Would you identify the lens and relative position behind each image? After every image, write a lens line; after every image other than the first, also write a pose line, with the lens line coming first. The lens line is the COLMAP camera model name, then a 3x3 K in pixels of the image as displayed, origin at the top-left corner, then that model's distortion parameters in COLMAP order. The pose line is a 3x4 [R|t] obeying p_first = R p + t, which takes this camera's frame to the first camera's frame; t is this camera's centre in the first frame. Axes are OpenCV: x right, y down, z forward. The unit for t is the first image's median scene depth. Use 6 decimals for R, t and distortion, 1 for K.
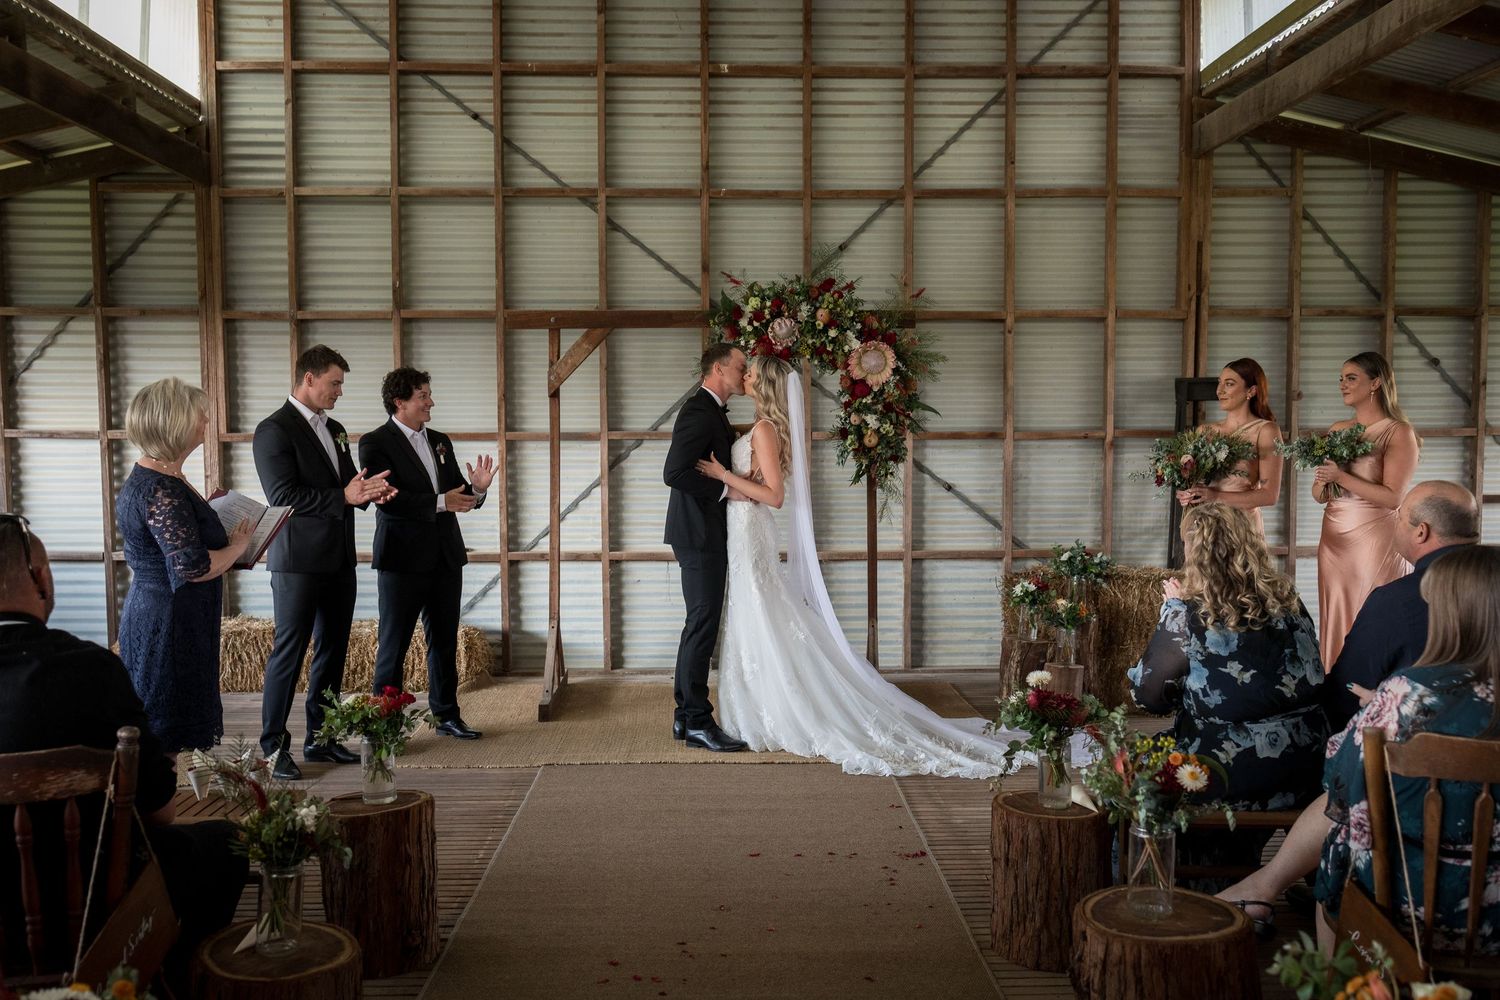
lens RADIAL K [[1517.3, 0, 724.4], [0, 1517.3, 557.6], [0, 0, 1]] dist [0.033708, 0.019955]
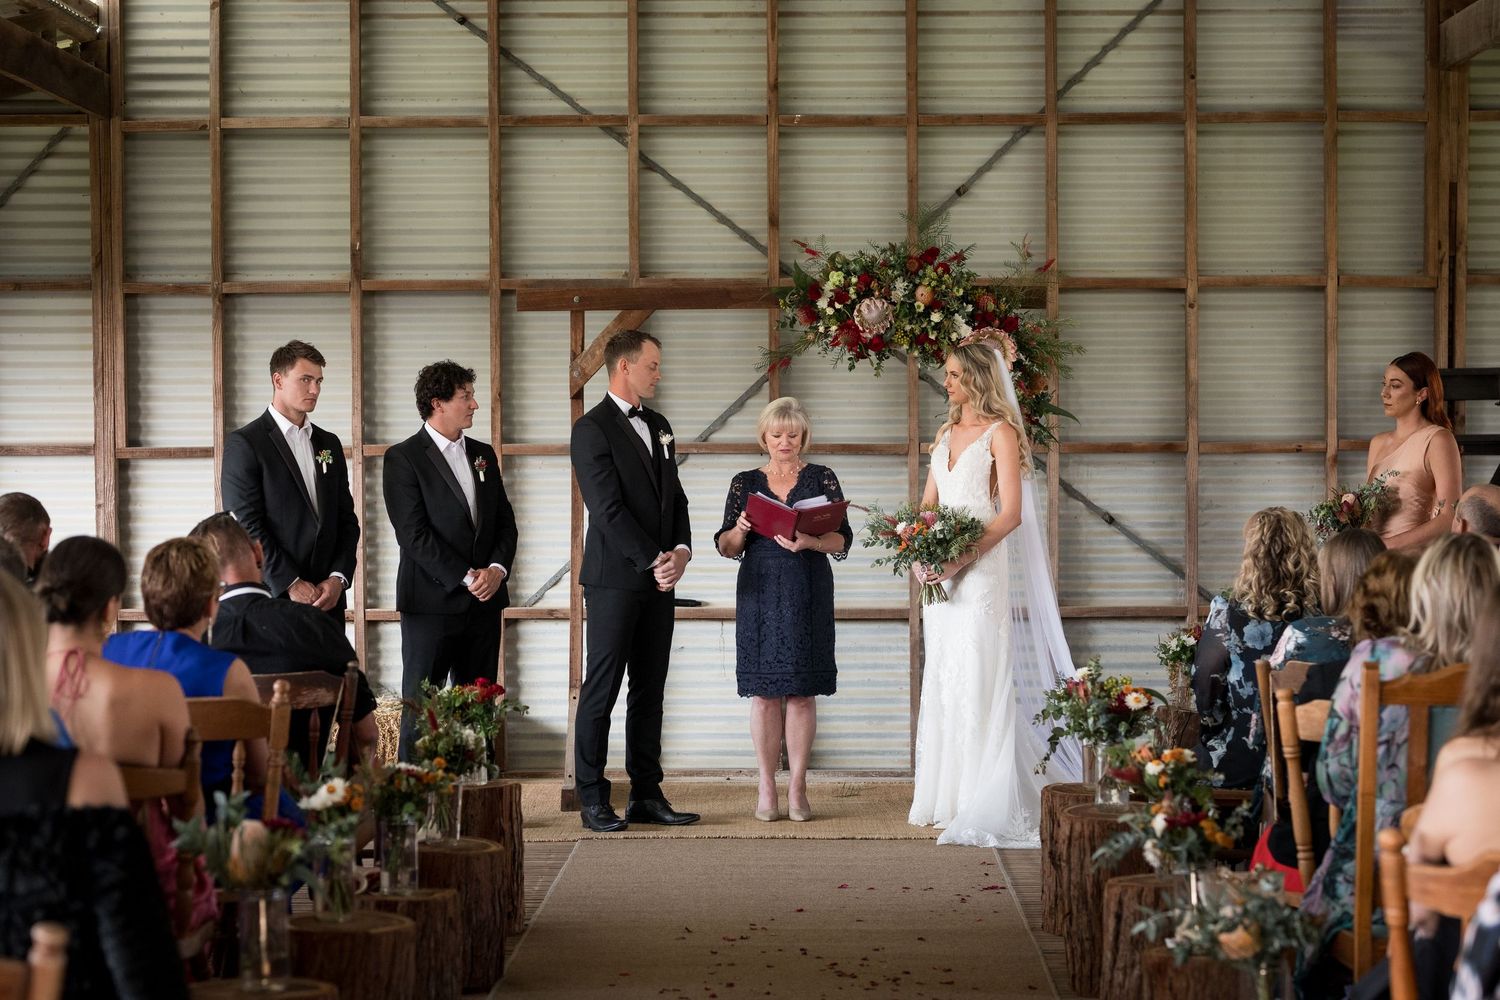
lens RADIAL K [[3978.3, 0, 750.0], [0, 3978.3, 500.0], [0, 0, 1]] dist [-0.053895, 0.328203]
pose [[0.999833, -0.001760, -0.018190, 0.010892], [0.000502, 0.997619, -0.068963, 0.076482], [0.018269, 0.068943, 0.997453, -0.908532]]
